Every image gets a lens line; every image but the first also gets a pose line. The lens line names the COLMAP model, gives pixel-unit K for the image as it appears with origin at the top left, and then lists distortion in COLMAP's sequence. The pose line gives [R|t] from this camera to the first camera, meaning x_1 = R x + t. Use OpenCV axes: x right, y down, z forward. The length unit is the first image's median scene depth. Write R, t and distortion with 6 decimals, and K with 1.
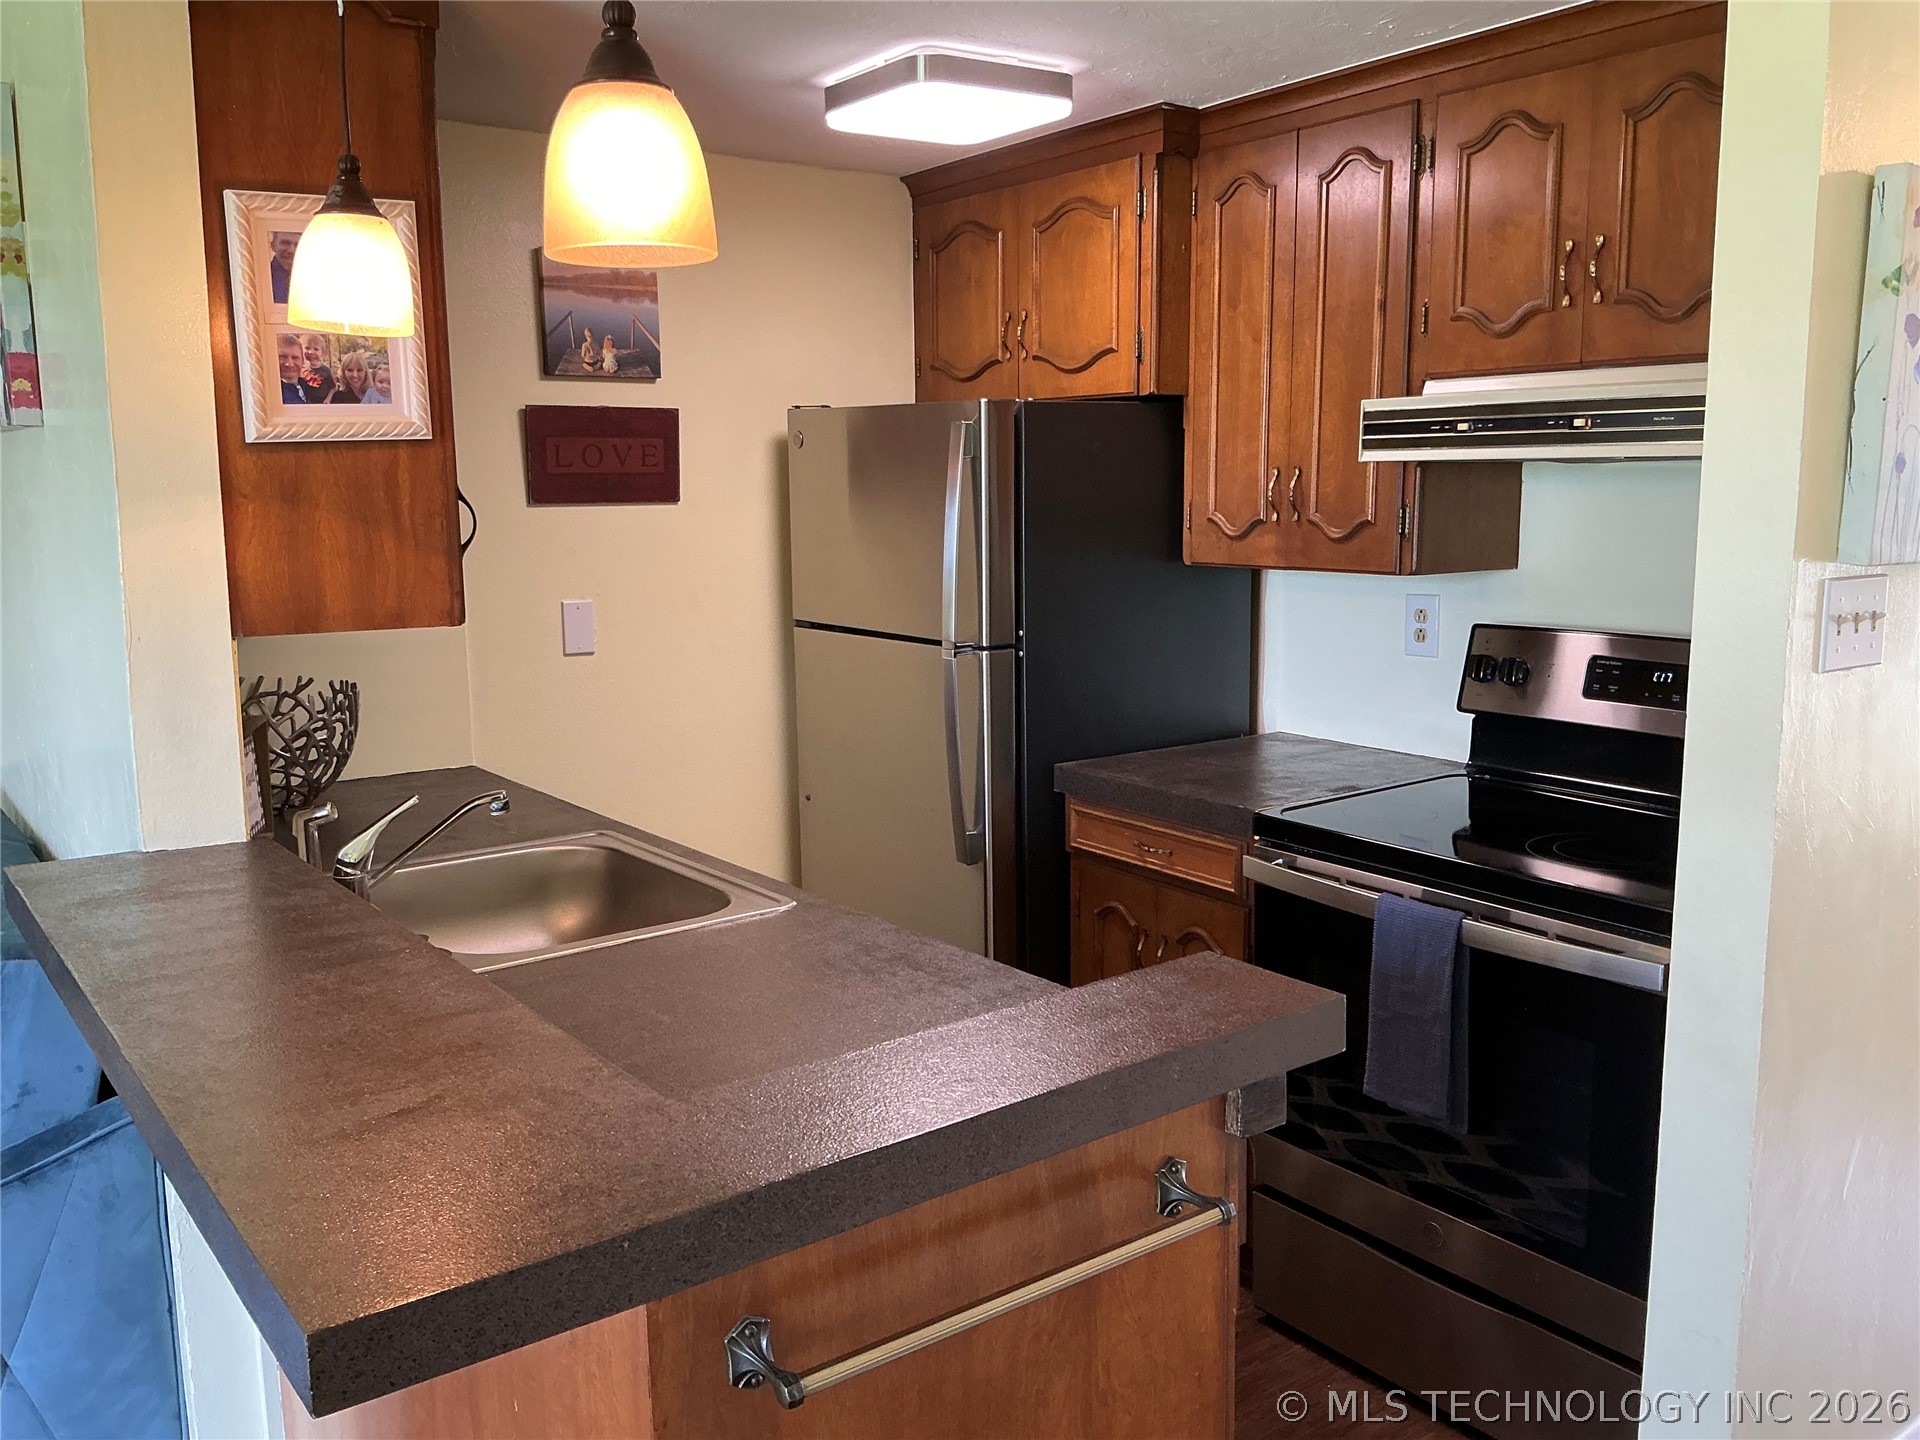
lens RADIAL K [[1585.7, 0, 950.2], [0, 1585.7, 724.0], [0, 0, 1]] dist [0.102901, -0.167263]
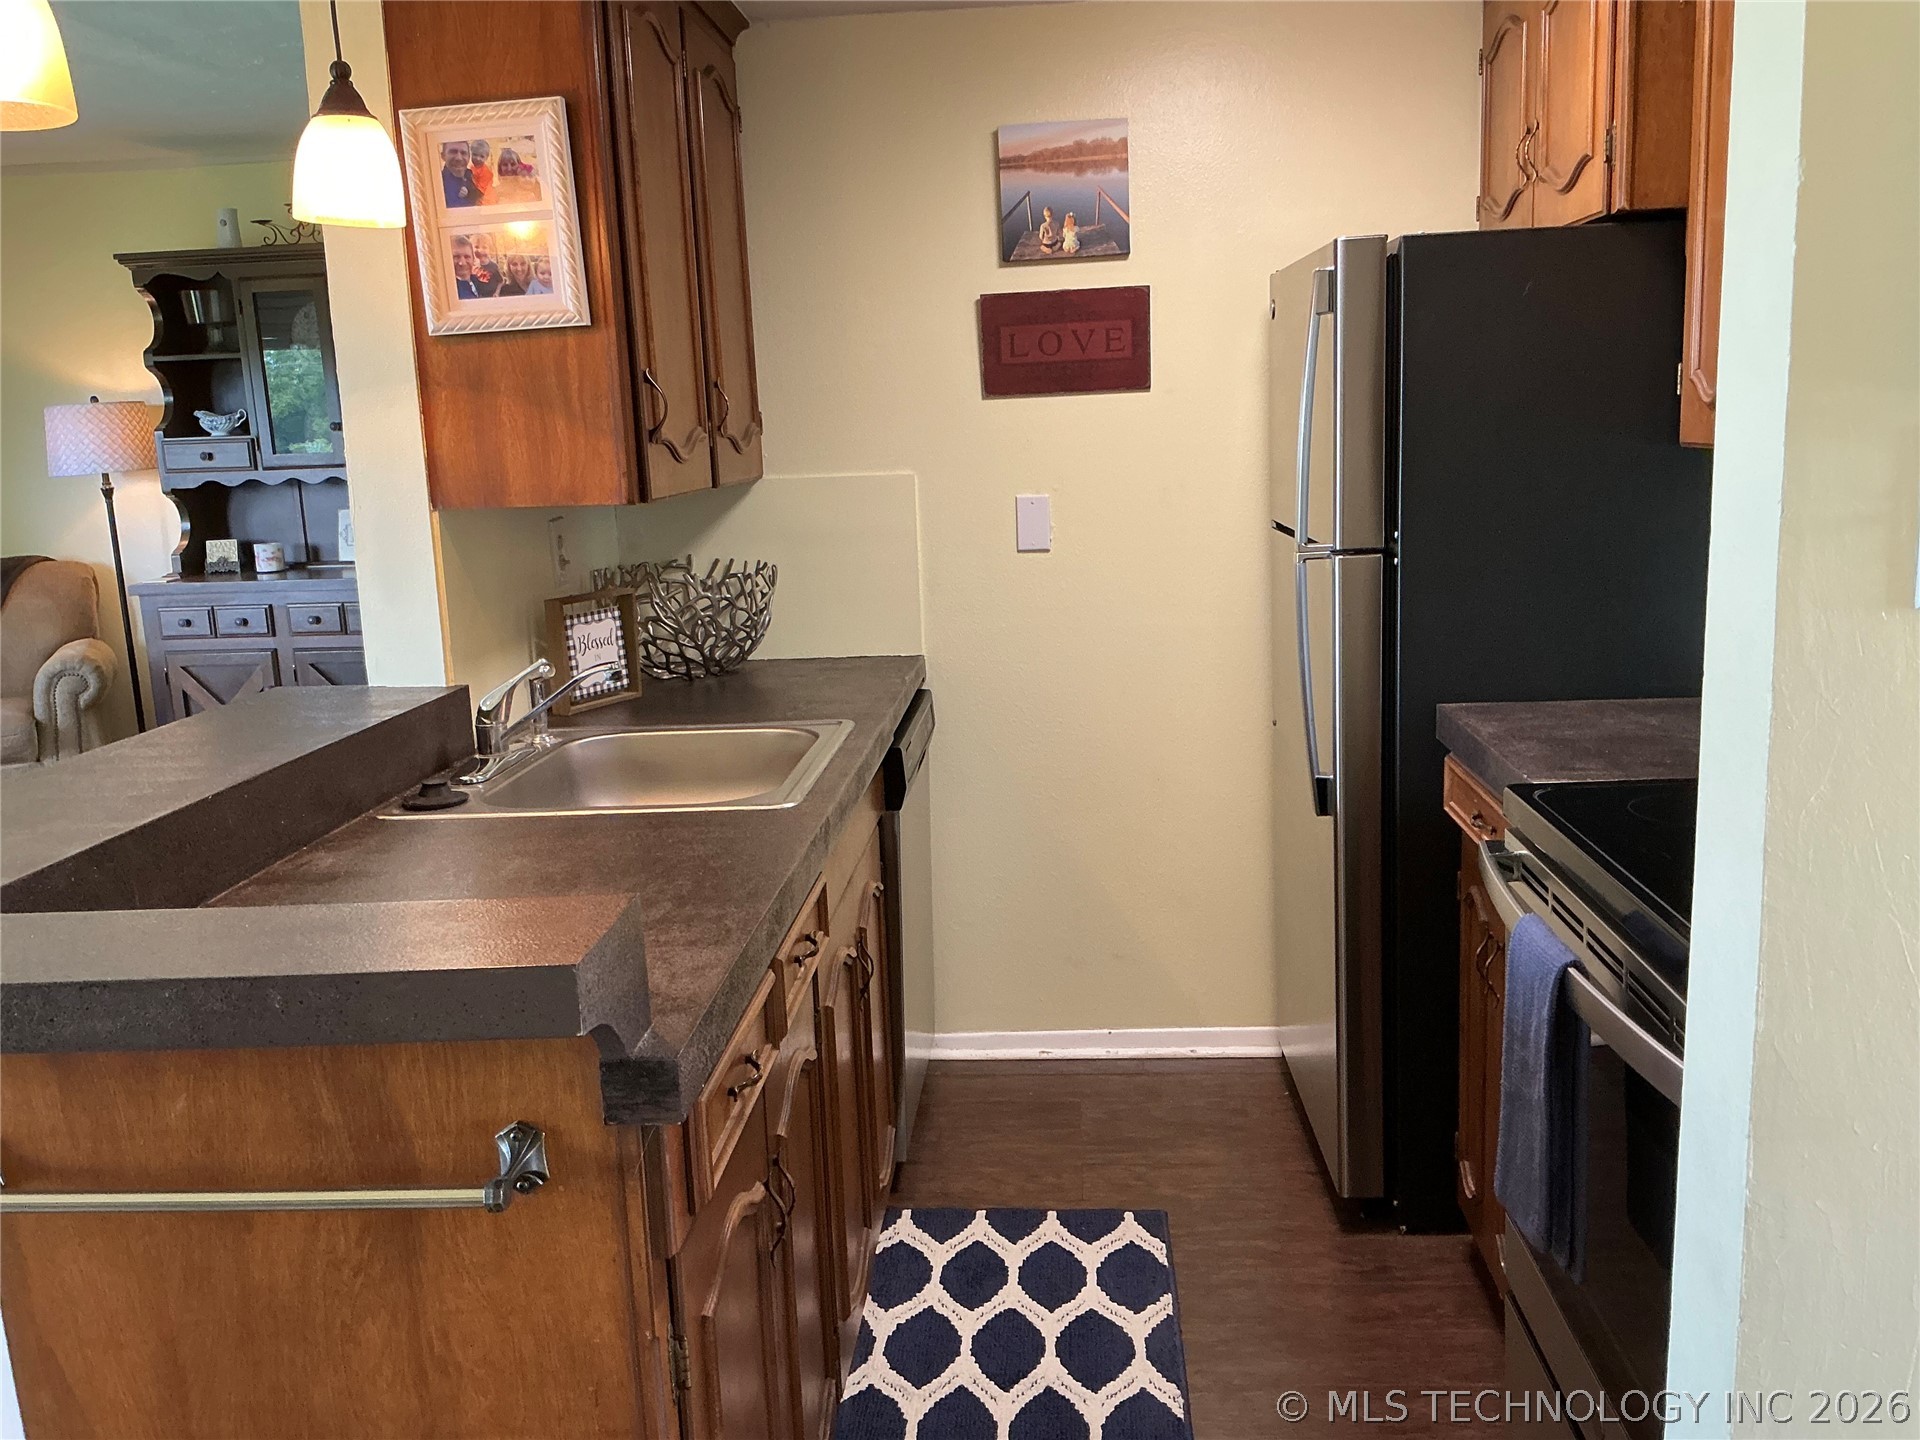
lens RADIAL K [[1585.7, 0, 950.2], [0, 1585.7, 724.0], [0, 0, 1]] dist [0.102901, -0.167263]
pose [[0.759628, 0.099262, -0.642738, 0.497936], [-0.068155, 0.994992, 0.073113, -0.007962], [0.646777, -0.011733, 0.762589, 0.304122]]
